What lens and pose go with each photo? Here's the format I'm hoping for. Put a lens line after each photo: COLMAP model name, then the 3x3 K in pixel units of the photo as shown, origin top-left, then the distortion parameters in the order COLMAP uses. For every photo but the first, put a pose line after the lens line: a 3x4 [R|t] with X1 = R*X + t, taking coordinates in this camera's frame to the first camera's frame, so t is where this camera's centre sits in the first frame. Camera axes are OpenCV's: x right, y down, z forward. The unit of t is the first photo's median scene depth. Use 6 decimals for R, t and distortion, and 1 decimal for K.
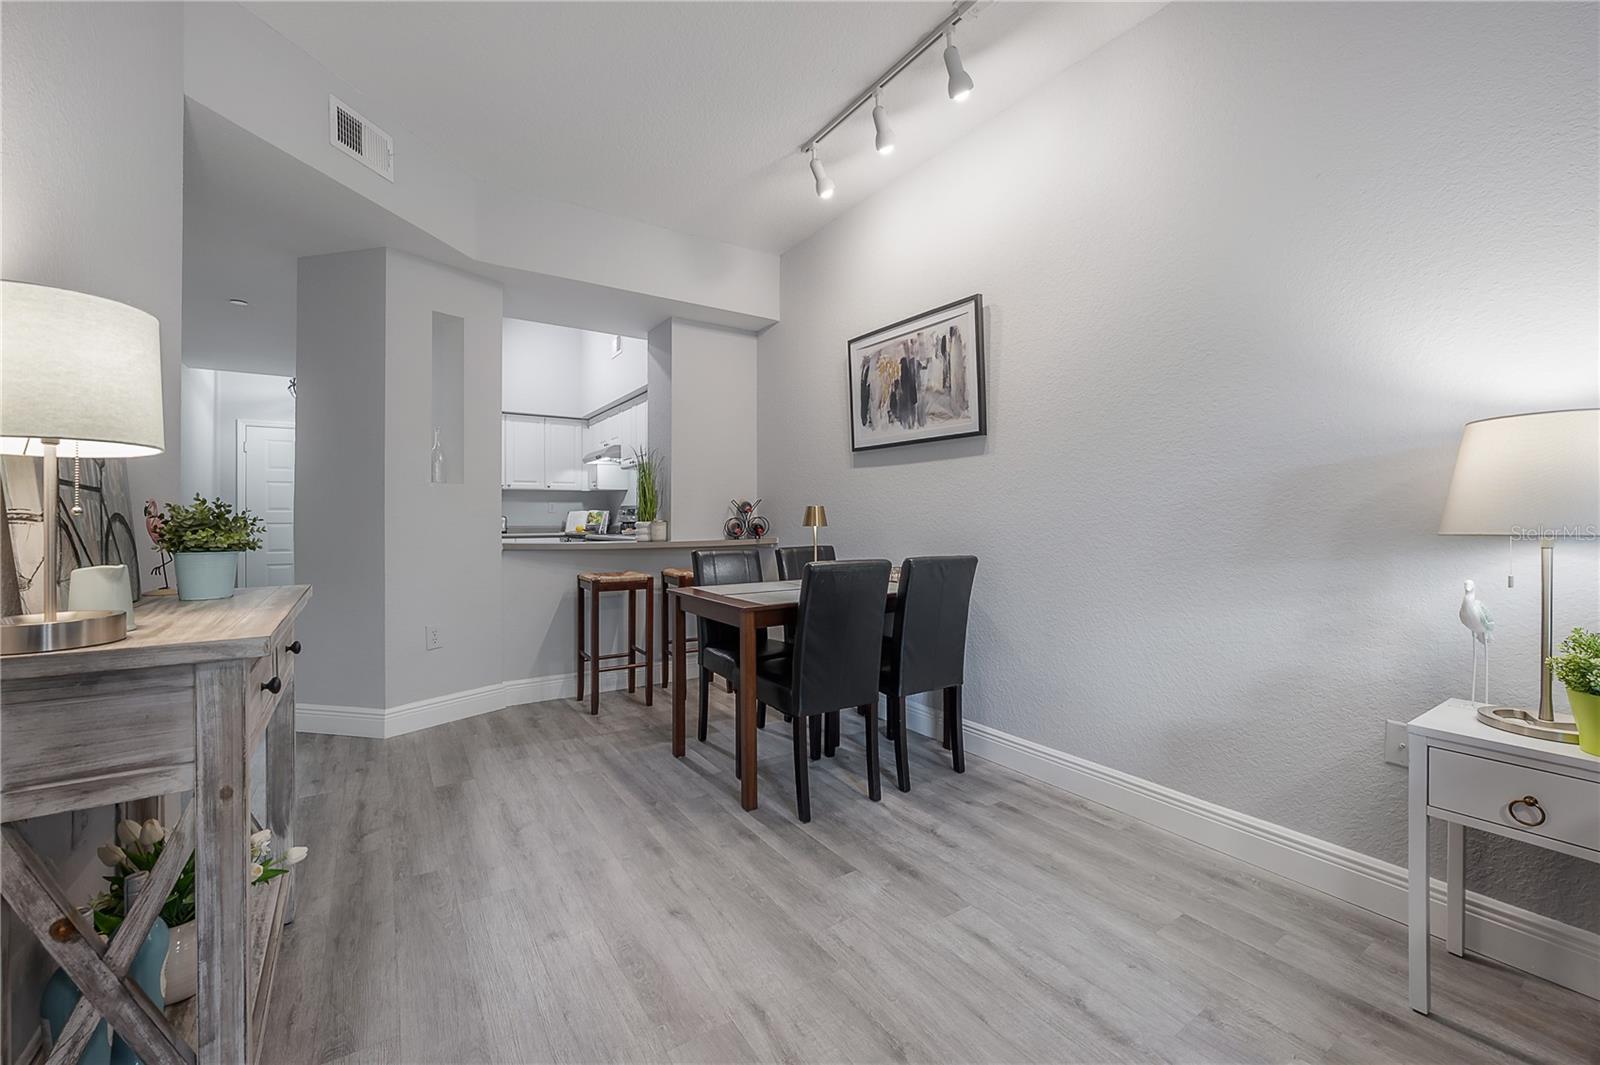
lens RADIAL K [[646.7, 0, 780.5], [0, 646.7, 517.7], [0, 0, 1]] dist [-0.004486, 0.000640]
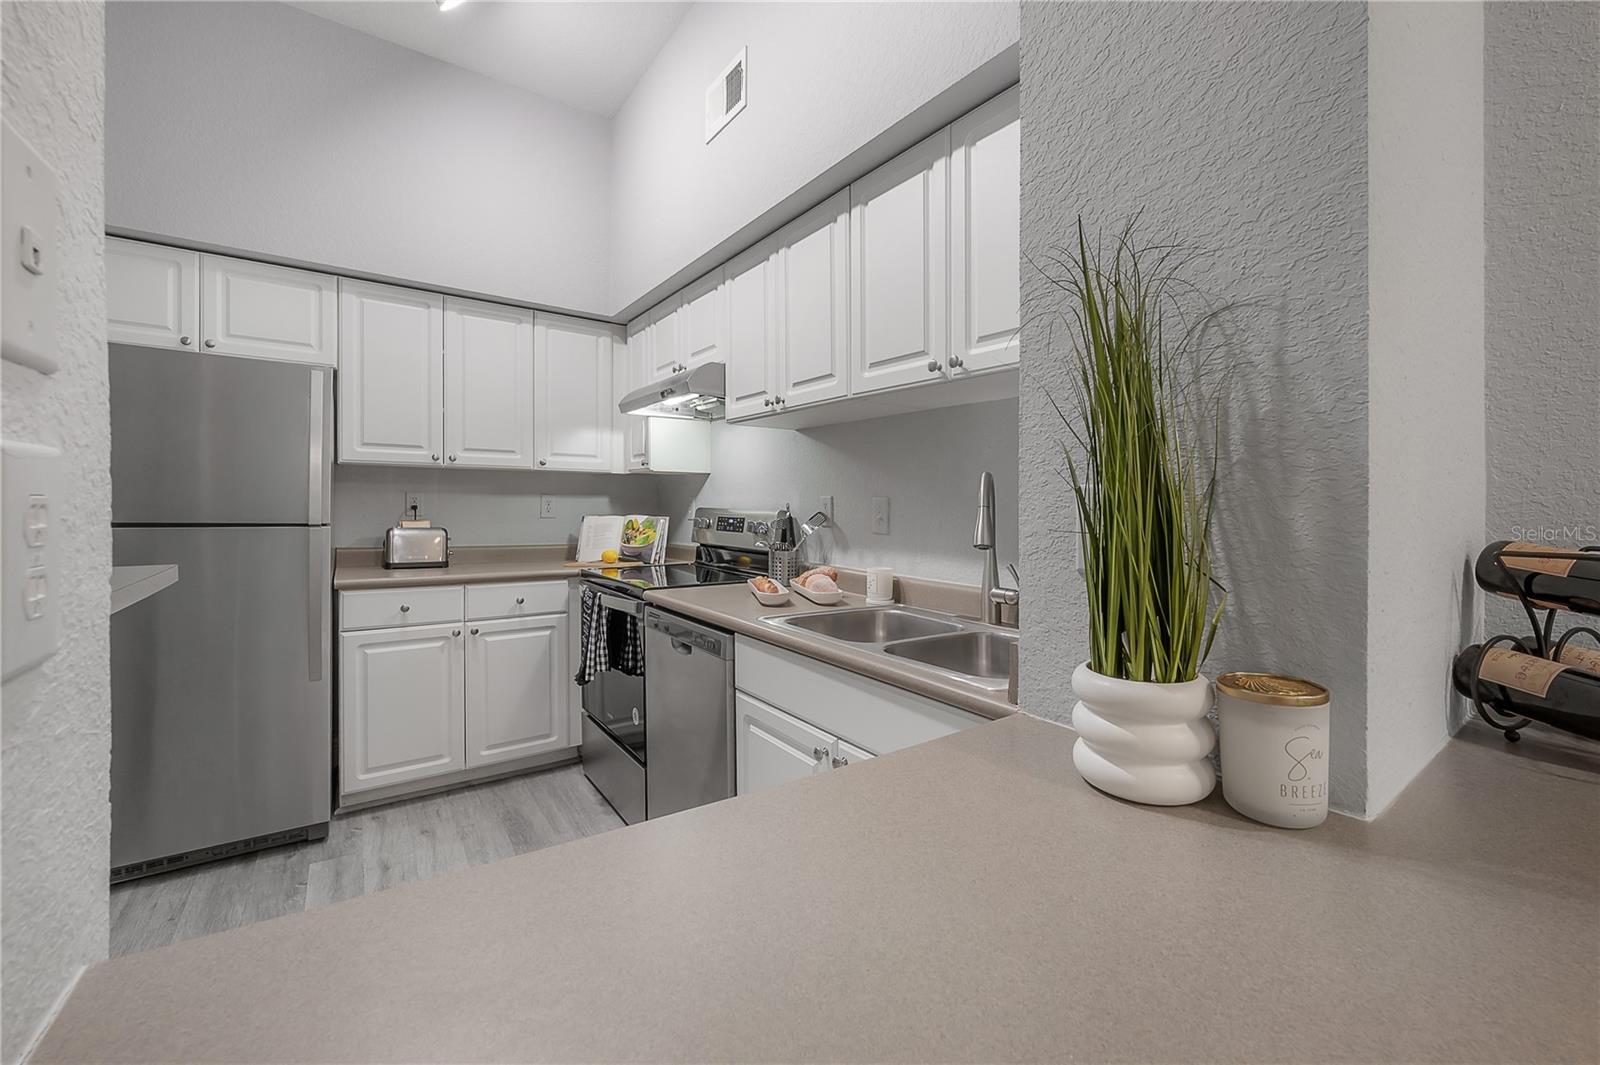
lens RADIAL K [[646.7, 0, 813.1], [0, 646.7, 515.0], [0, 0, 1]] dist [-0.004486, 0.000640]
pose [[0.998063, 0.014176, 0.060573, -0.211231], [-0.015498, 0.999651, 0.021415, -0.027207], [-0.060248, -0.022313, 0.997934, 0.580204]]
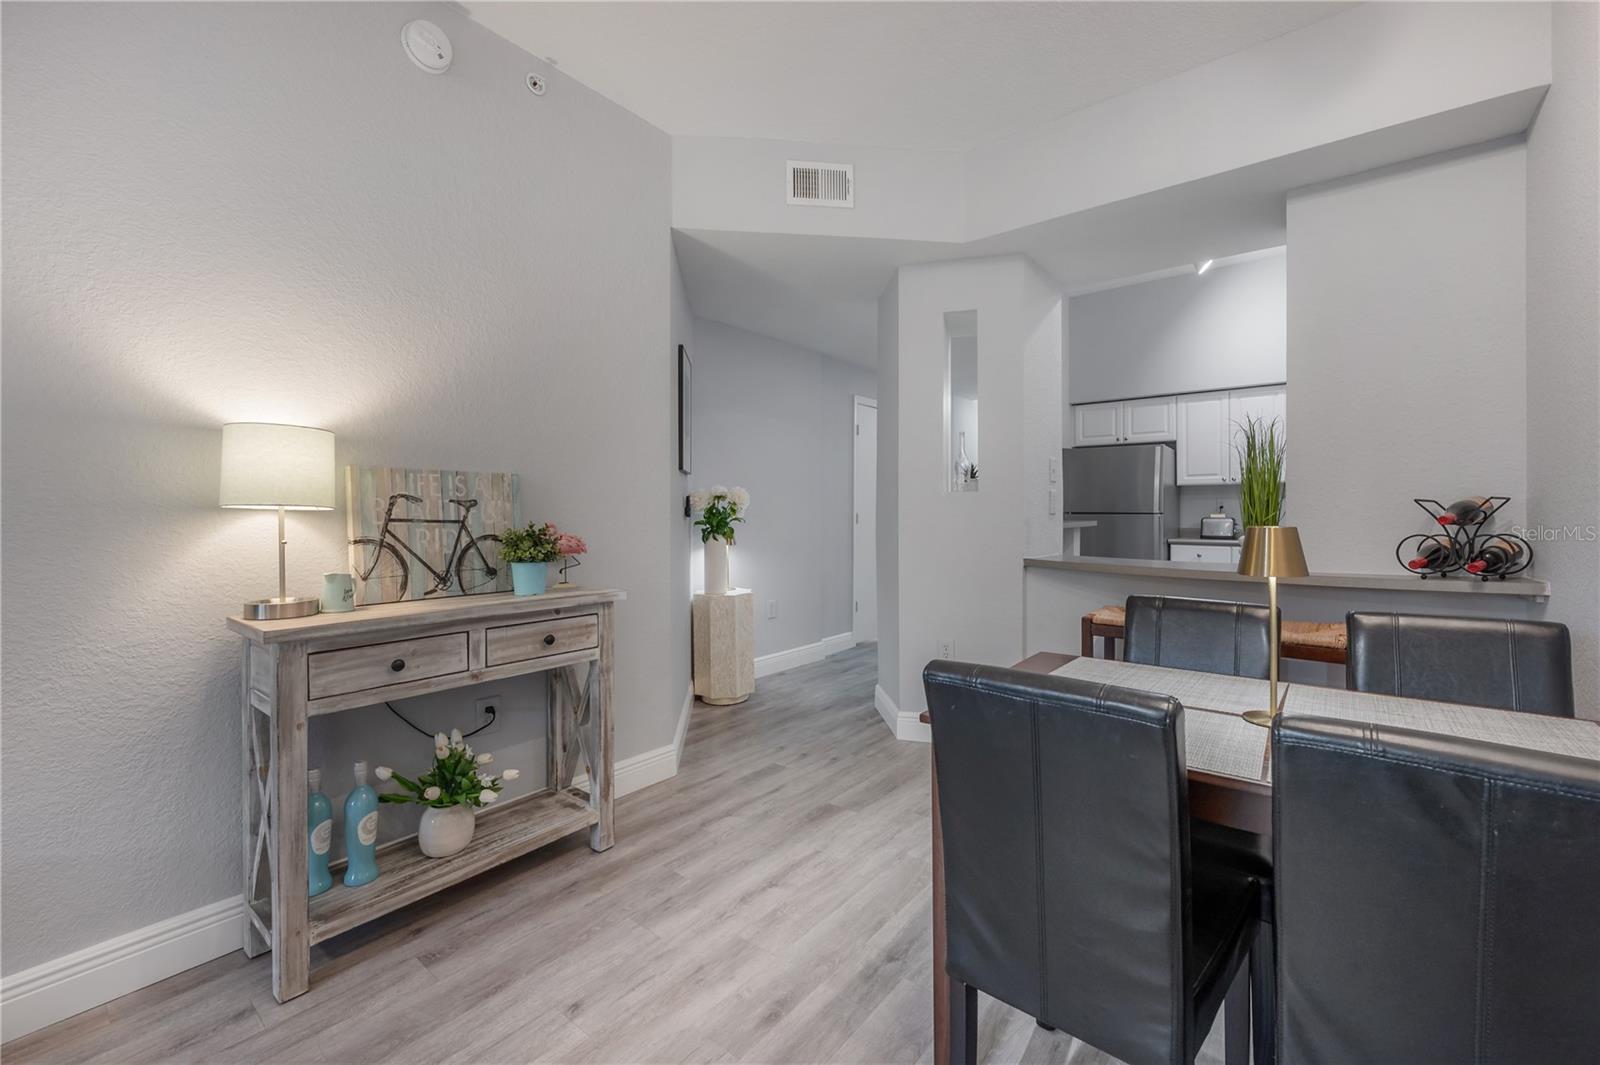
lens RADIAL K [[646.7, 0, 827.0], [0, 646.7, 510.4], [0, 0, 1]] dist [-0.004486, 0.000640]
pose [[0.342073, -0.000716, -0.939673, 0.165619], [0.000436, 1.000000, -0.000603, -0.013027], [0.939673, -0.000204, 0.342073, 0.274357]]
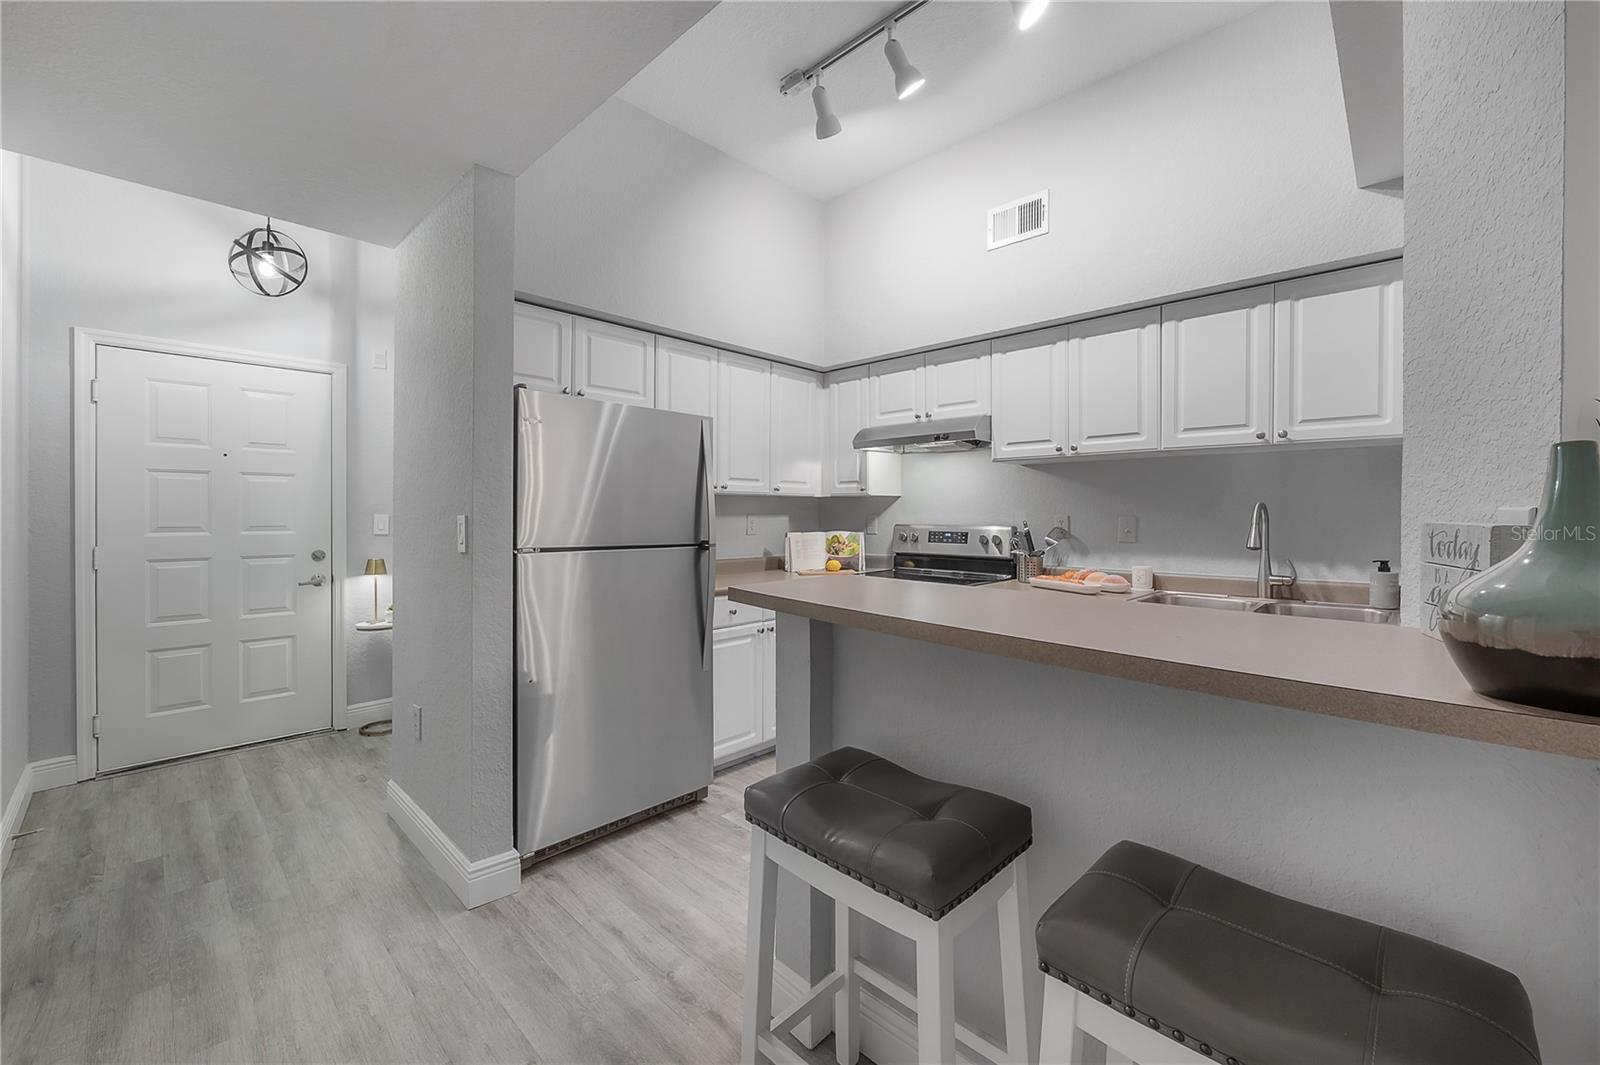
lens RADIAL K [[646.7, 0, 786.4], [0, 646.7, 523.6], [0, 0, 1]] dist [-0.004486, 0.000640]
pose [[0.974590, 0.000673, 0.223994, -0.520409], [-0.004401, 0.999860, 0.016147, -0.031033], [-0.223952, -0.016723, 0.974457, 0.507084]]
